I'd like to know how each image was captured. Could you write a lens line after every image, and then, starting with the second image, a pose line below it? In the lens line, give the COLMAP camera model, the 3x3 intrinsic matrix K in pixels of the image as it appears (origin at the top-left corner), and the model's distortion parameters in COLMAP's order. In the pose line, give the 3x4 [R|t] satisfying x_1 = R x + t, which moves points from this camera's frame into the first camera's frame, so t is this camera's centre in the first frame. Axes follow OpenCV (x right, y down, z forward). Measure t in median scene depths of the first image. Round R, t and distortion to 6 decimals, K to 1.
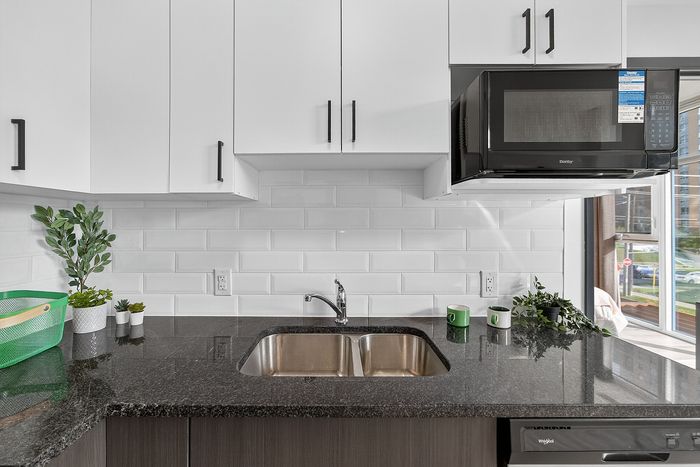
lens RADIAL K [[286.7, 0, 337.3], [0, 286.7, 224.7], [0, 0, 1]] dist [-0.012984, -0.000098]
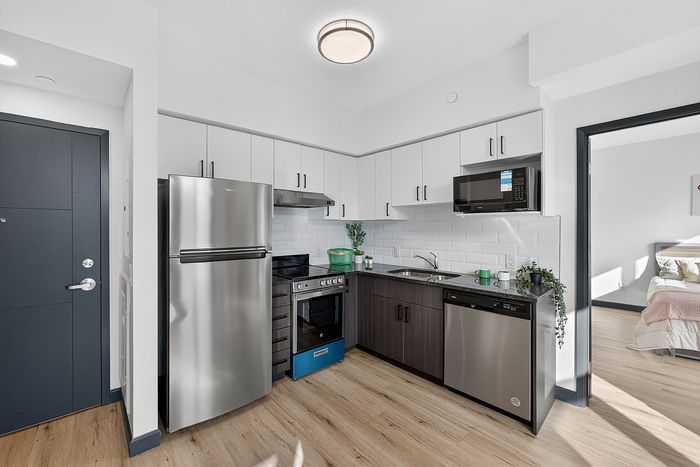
lens RADIAL K [[286.7, 0, 349.9], [0, 286.7, 230.3], [0, 0, 1]] dist [-0.012984, -0.000098]
pose [[0.695571, 0.005660, -0.718435, 1.316636], [0.001649, 0.999954, 0.009474, -0.022253], [0.718455, -0.007775, 0.695530, -1.249229]]
